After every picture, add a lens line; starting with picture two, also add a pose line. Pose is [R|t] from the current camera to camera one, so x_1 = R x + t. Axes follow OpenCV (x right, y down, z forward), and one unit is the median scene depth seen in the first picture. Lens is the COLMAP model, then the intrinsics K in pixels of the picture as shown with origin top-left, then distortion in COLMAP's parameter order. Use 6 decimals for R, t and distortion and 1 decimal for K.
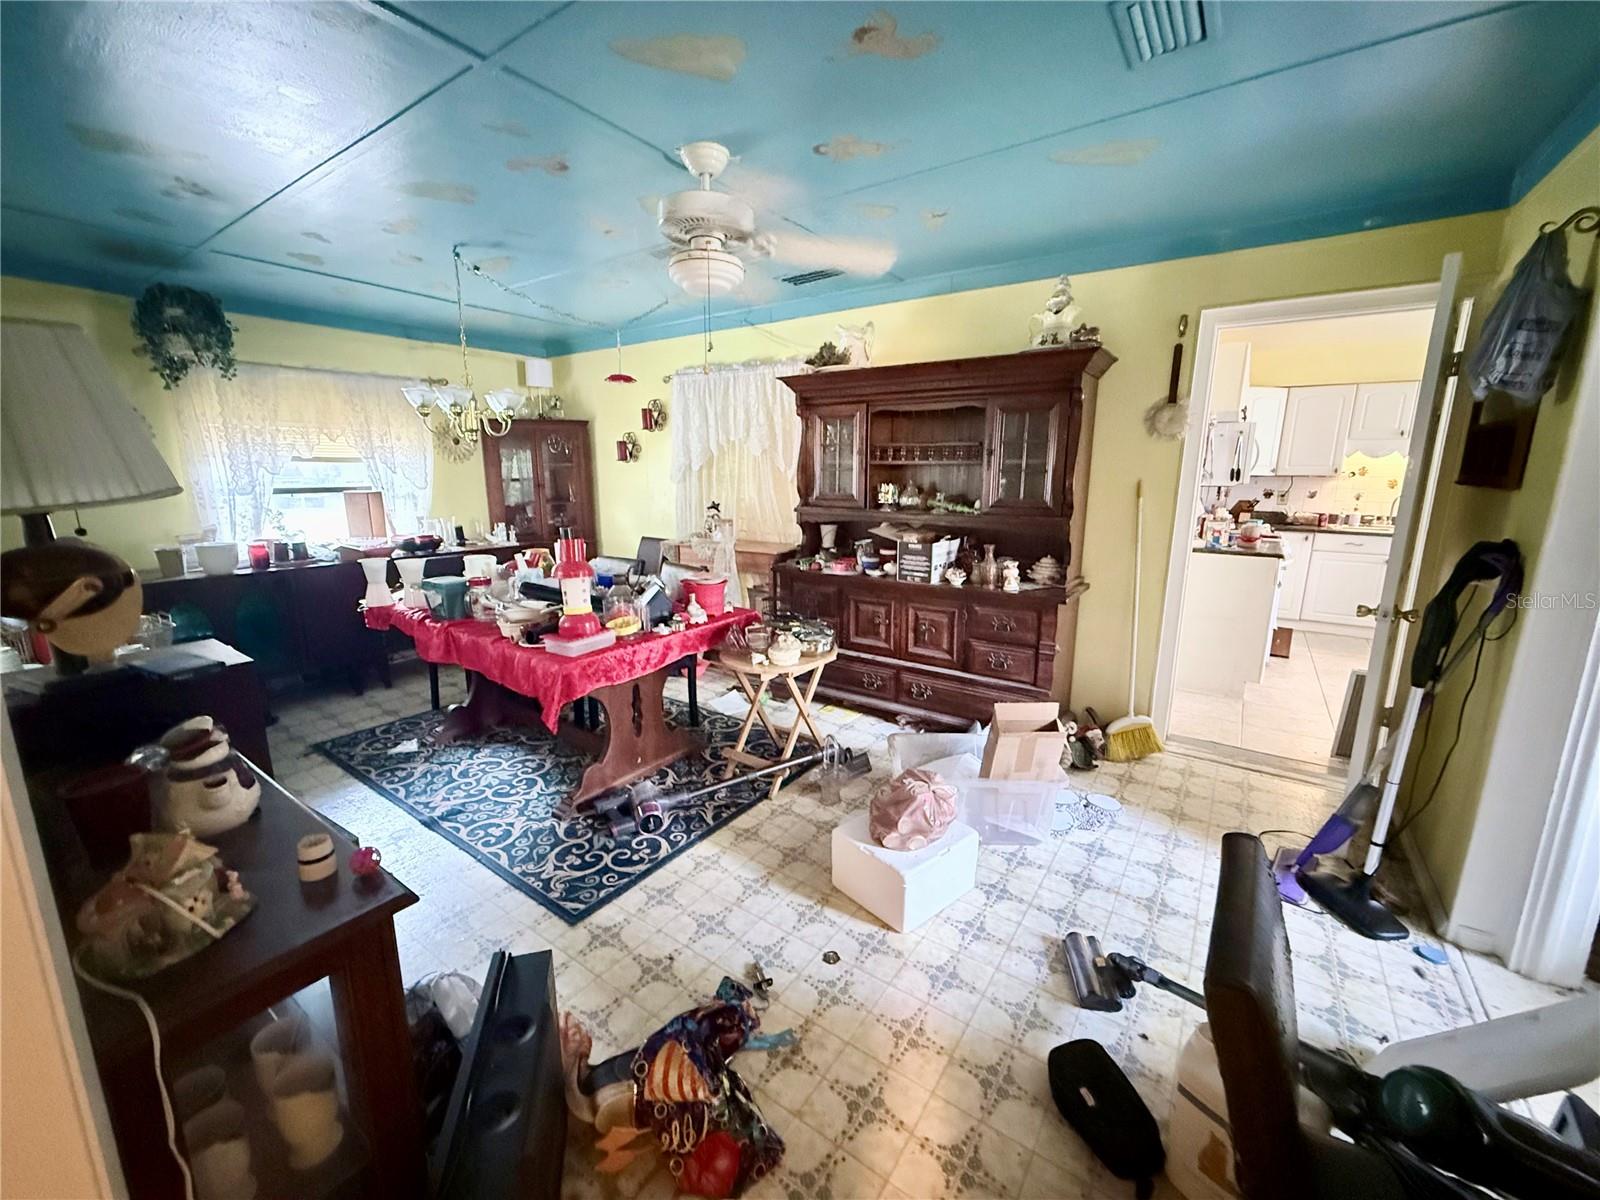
lens RADIAL K [[640.8, 0, 797.7], [0, 640.8, 600.1], [0, 0, 1]] dist [0.000661, -0.000390]
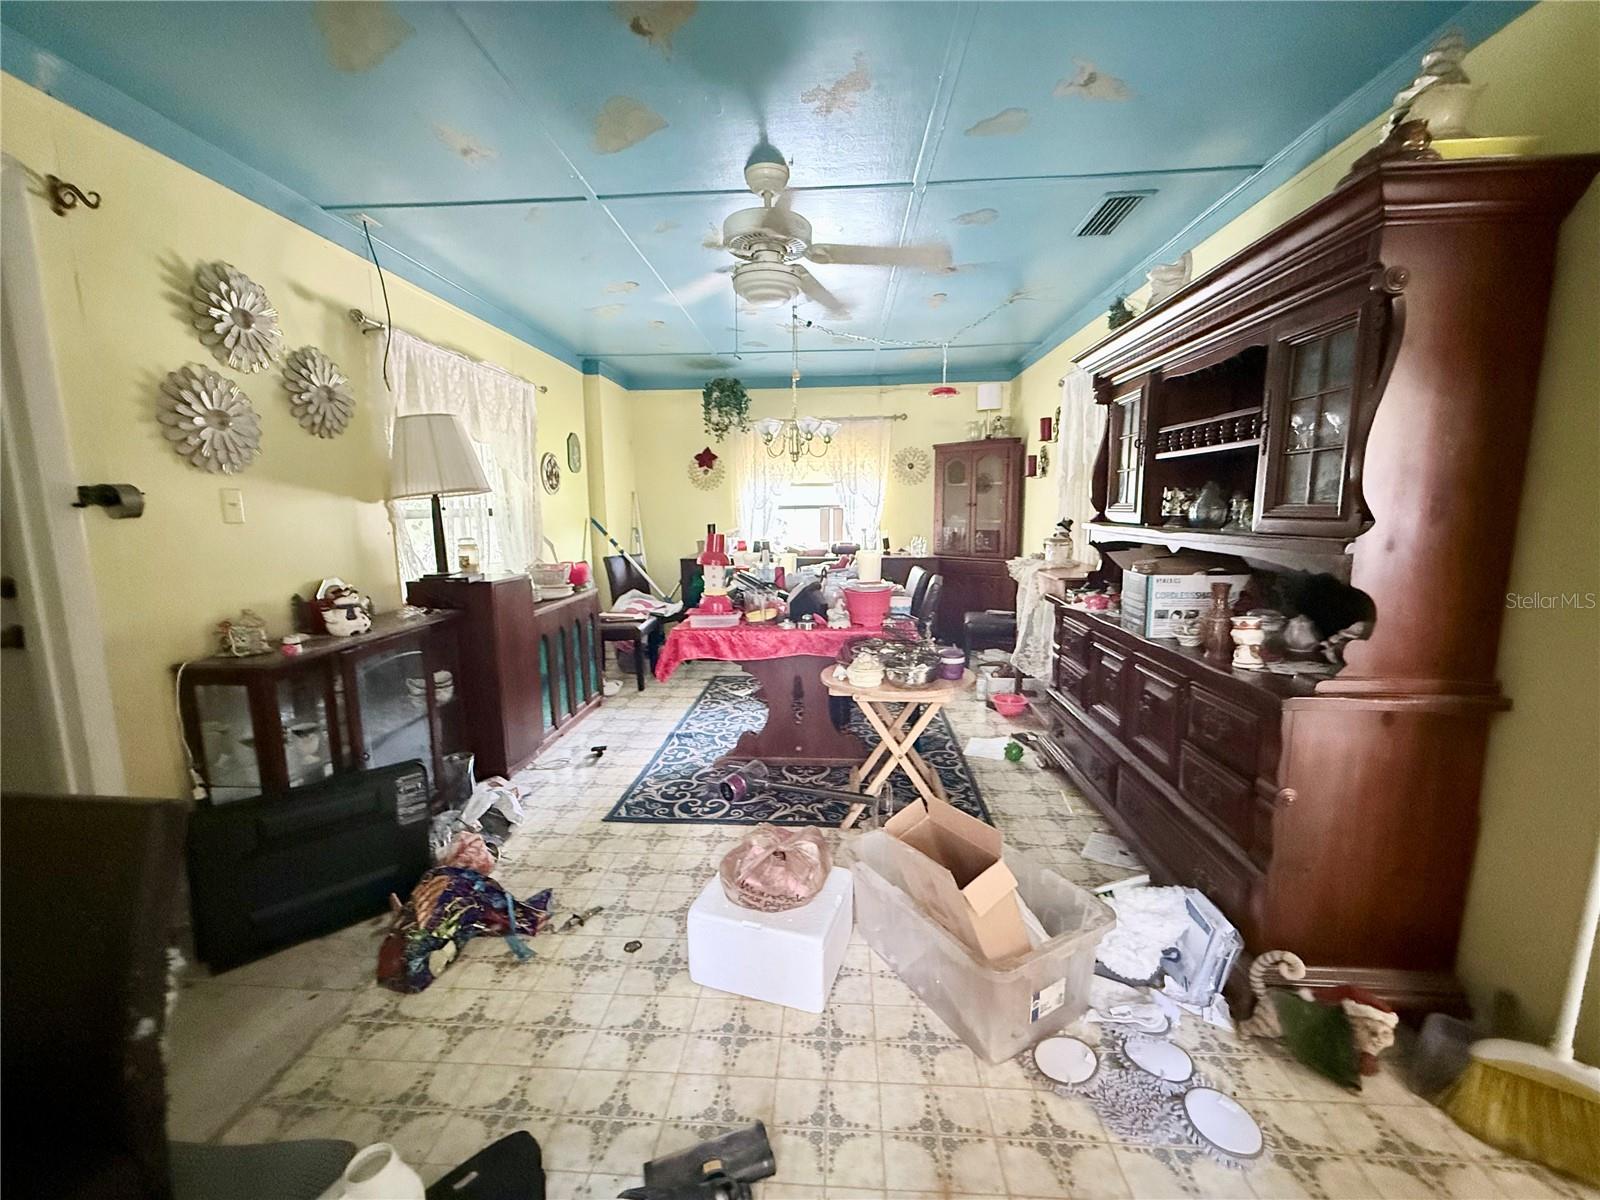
lens RADIAL K [[640.8, 0, 797.7], [0, 640.8, 600.1], [0, 0, 1]] dist [0.000661, -0.000390]
pose [[0.522368, 0.115339, -0.844884, 0.685660], [-0.159517, 0.986537, 0.036052, -0.033865], [0.837667, 0.115941, 0.533734, 0.444214]]
